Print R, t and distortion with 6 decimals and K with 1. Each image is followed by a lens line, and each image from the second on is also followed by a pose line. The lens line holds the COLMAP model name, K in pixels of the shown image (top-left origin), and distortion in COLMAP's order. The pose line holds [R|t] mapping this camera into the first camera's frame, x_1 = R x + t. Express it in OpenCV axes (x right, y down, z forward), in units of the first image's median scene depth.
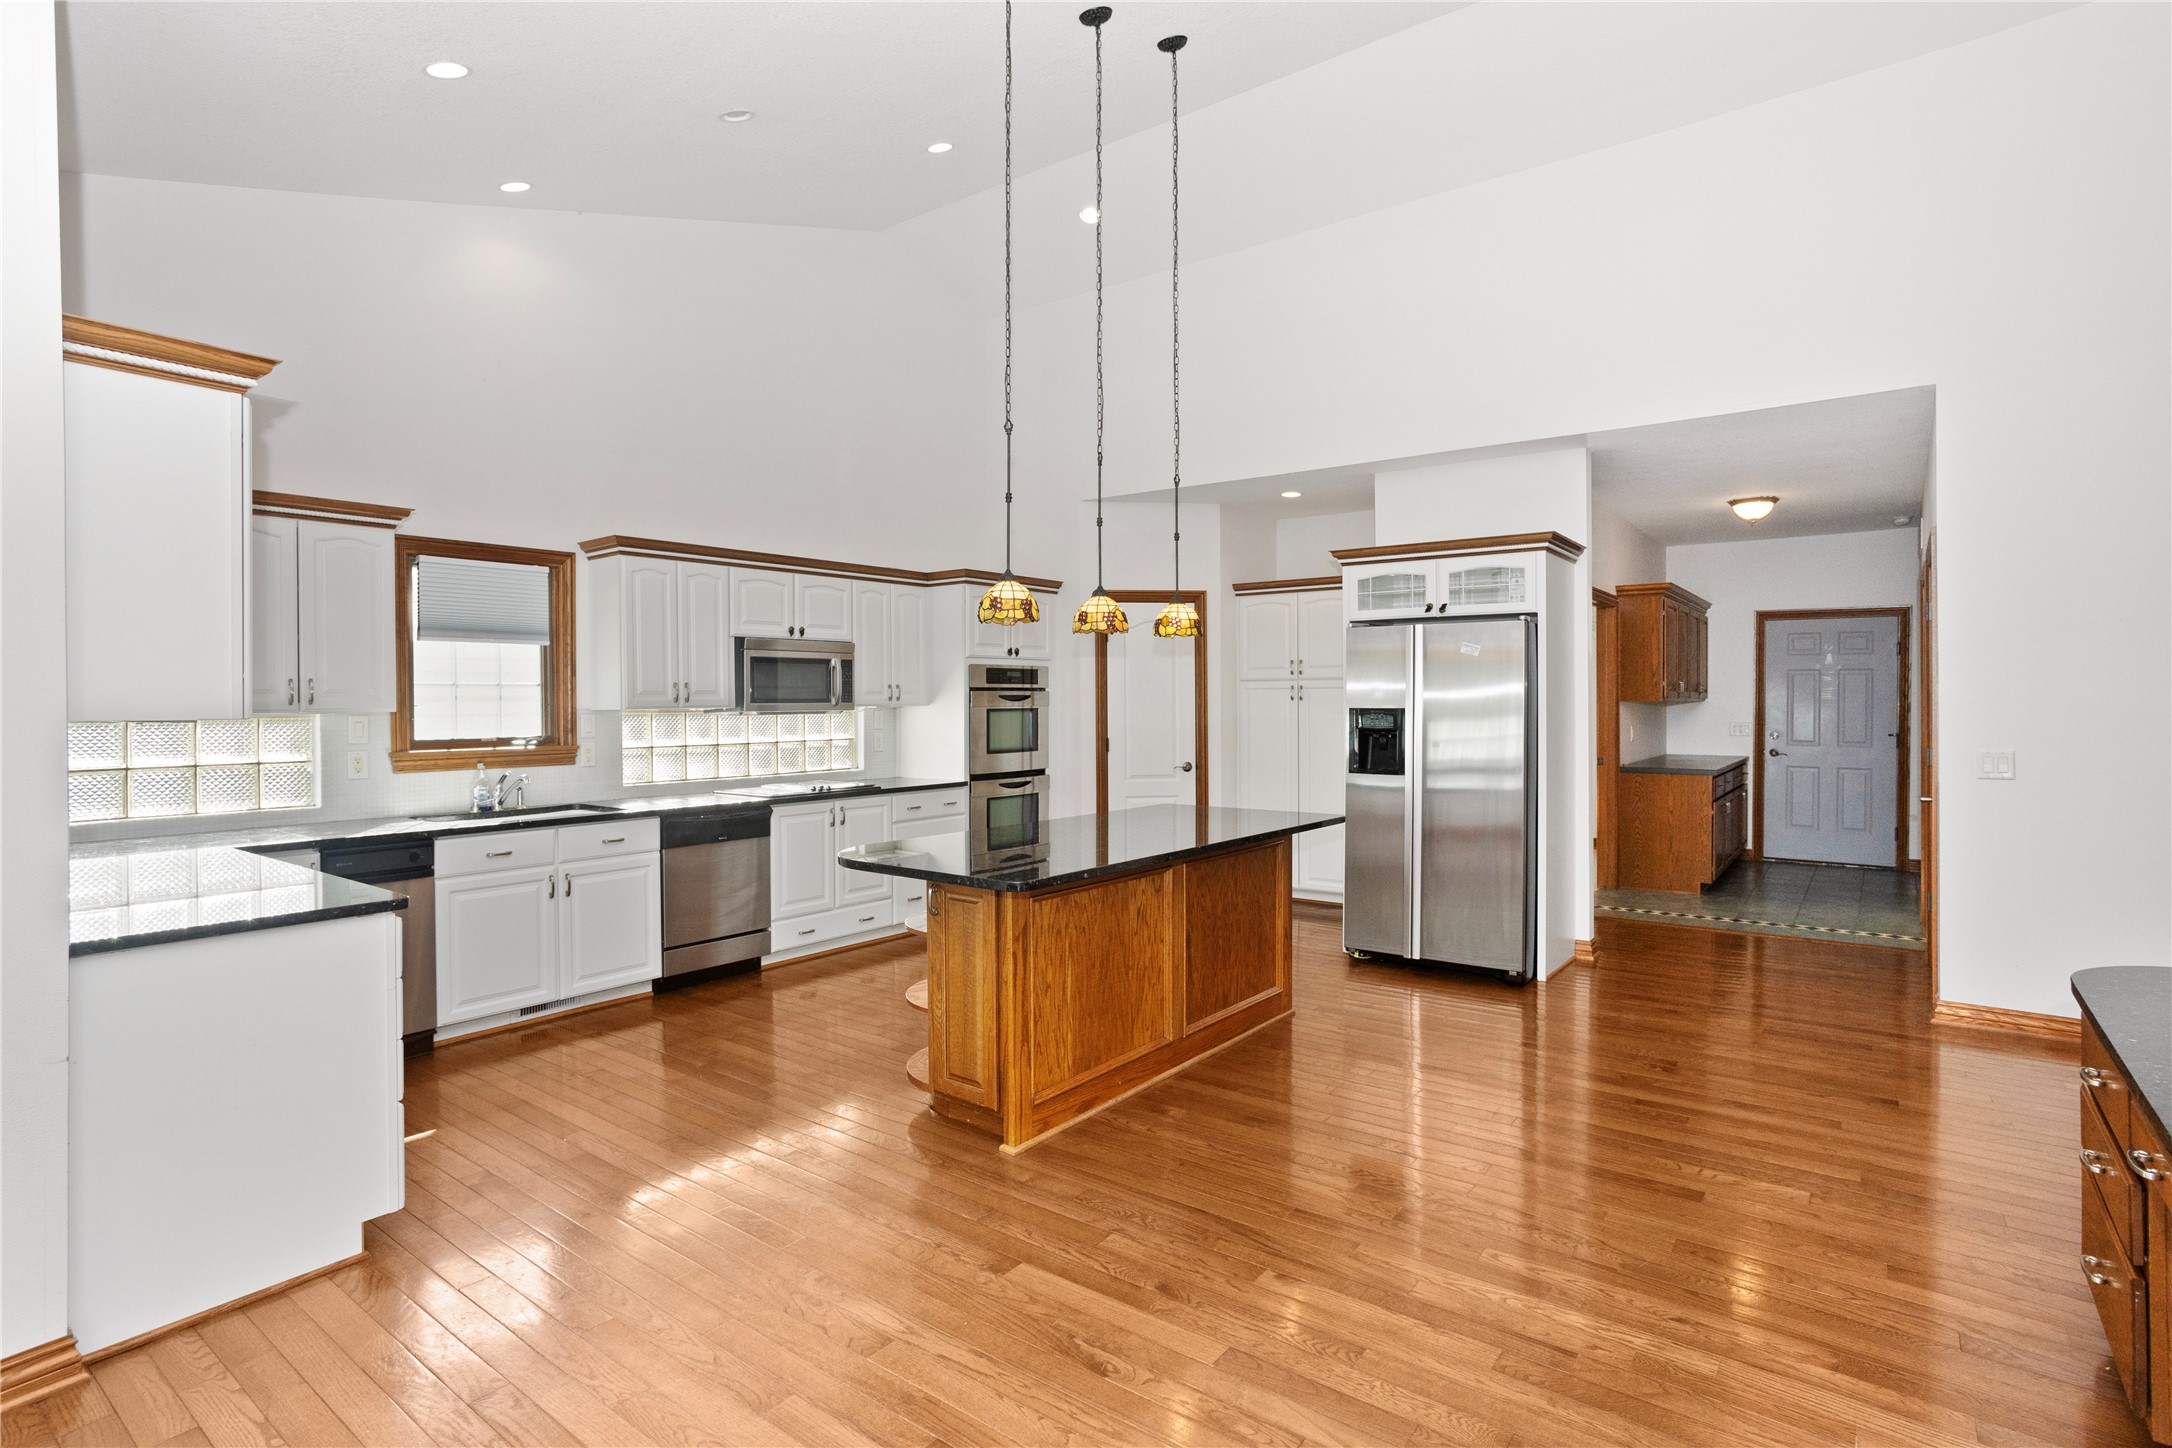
lens RADIAL K [[1064.2, 0, 1088.2], [0, 1064.2, 712.5], [0, 0, 1]] dist [-0.048337, 0.032427]
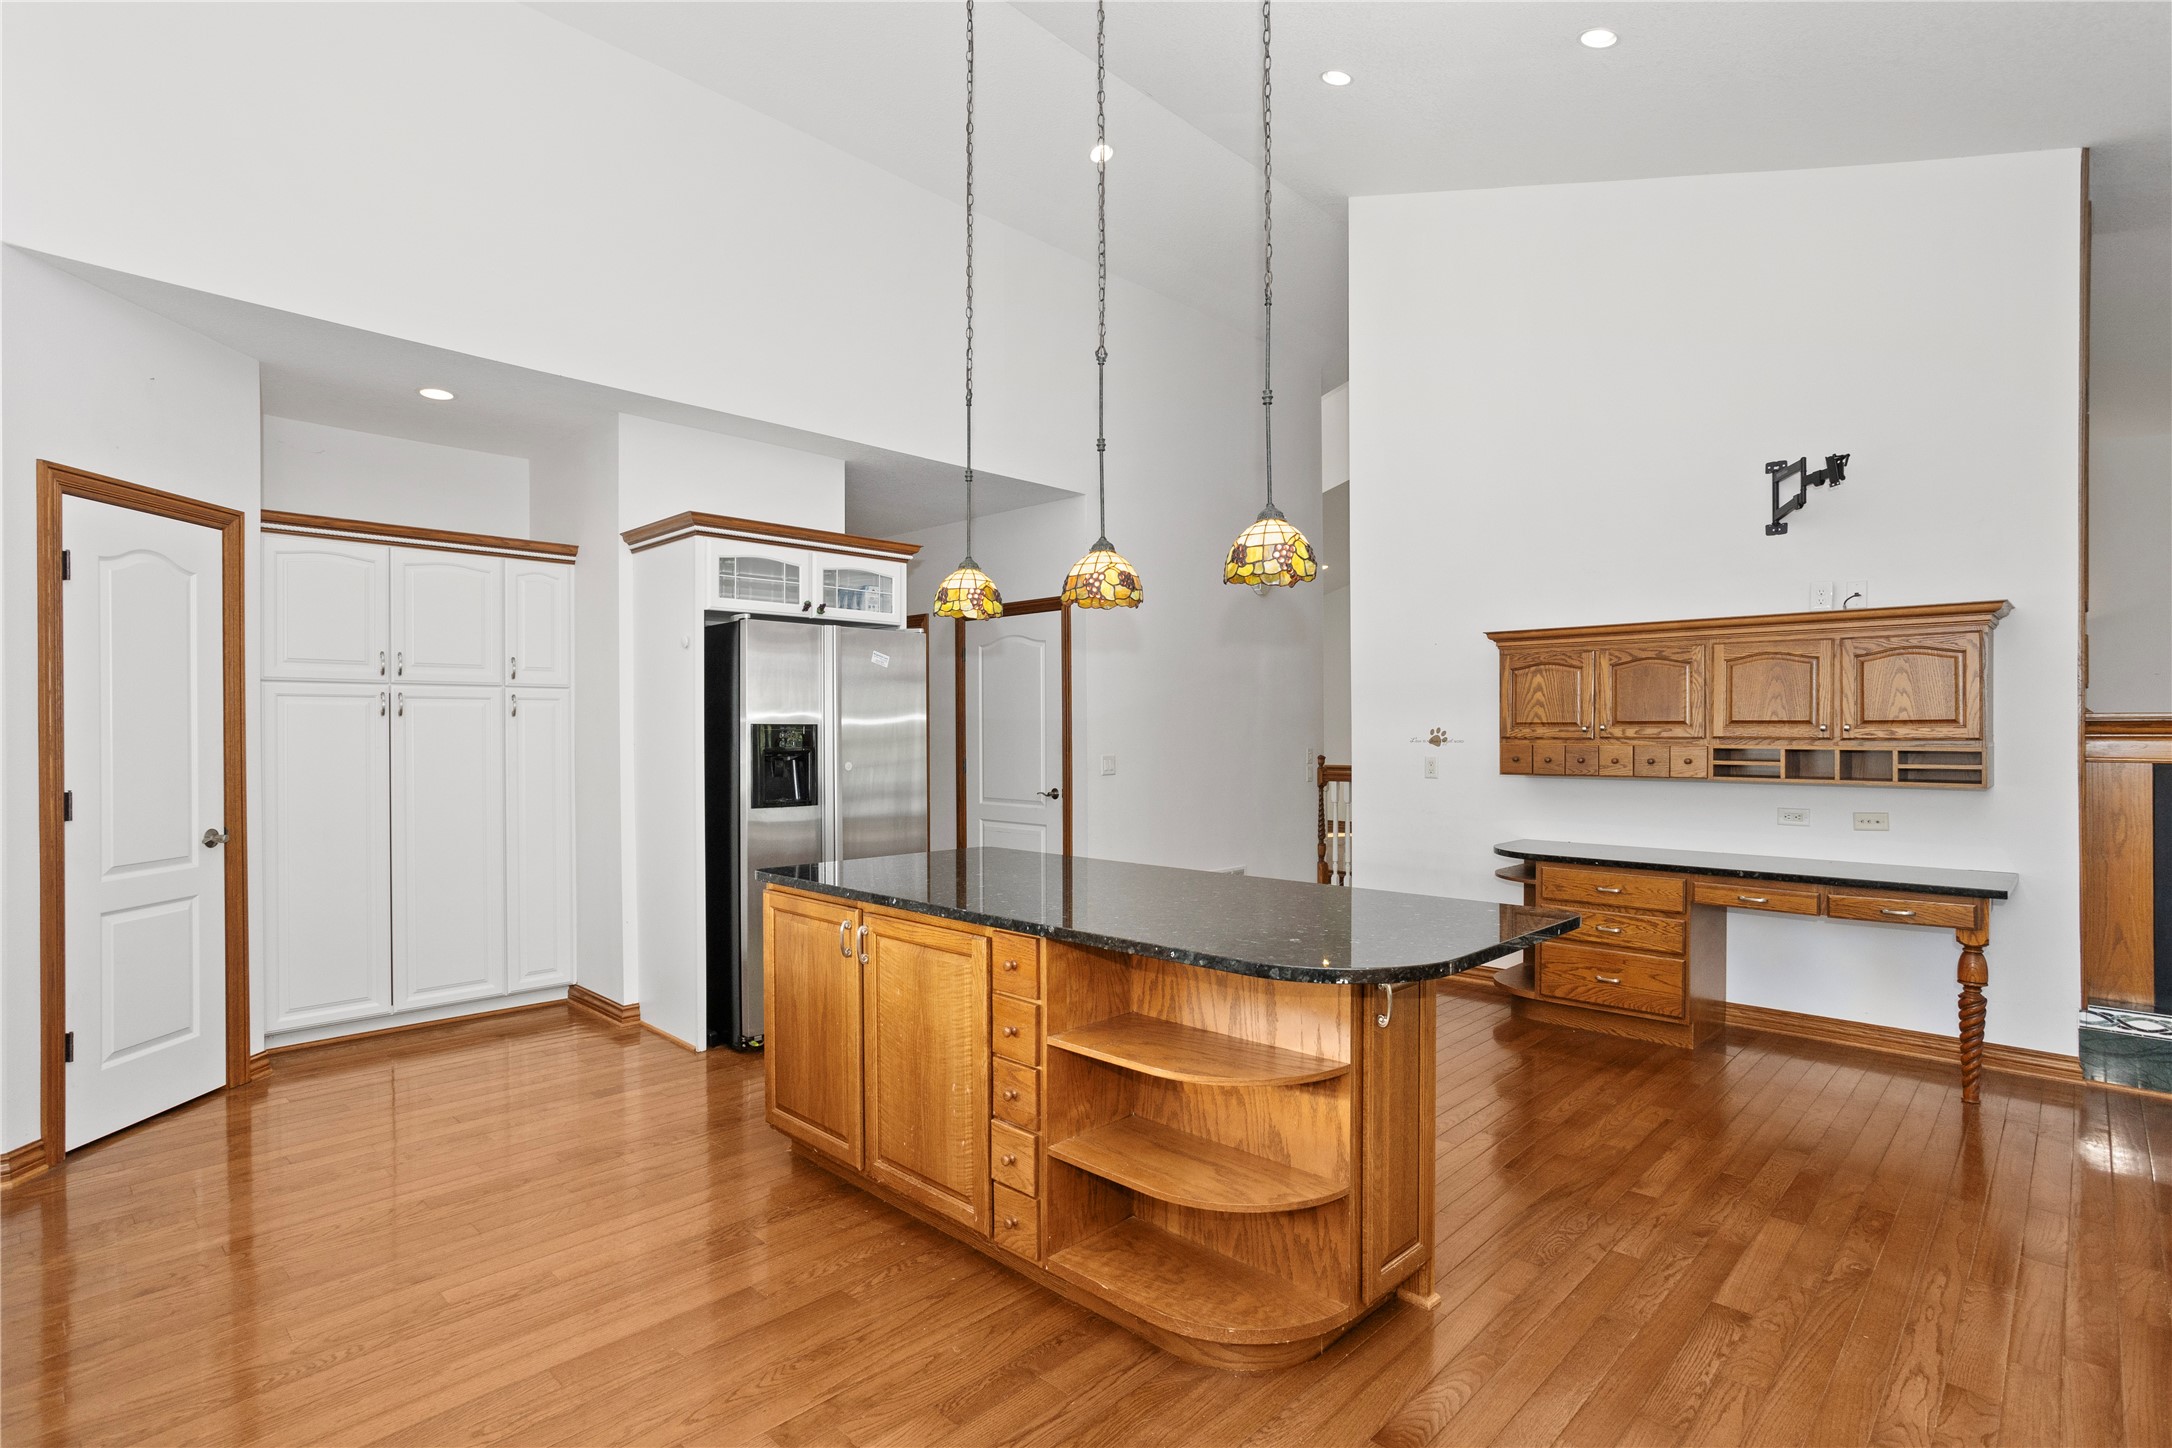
lens RADIAL K [[1064.2, 0, 1088.2], [0, 1064.2, 712.5], [0, 0, 1]] dist [-0.048337, 0.032427]
pose [[0.118876, 0.020289, 0.992702, -0.506057], [0.012989, 0.999674, -0.021987, 0.008344], [-0.992824, 0.015508, 0.118574, 0.687910]]
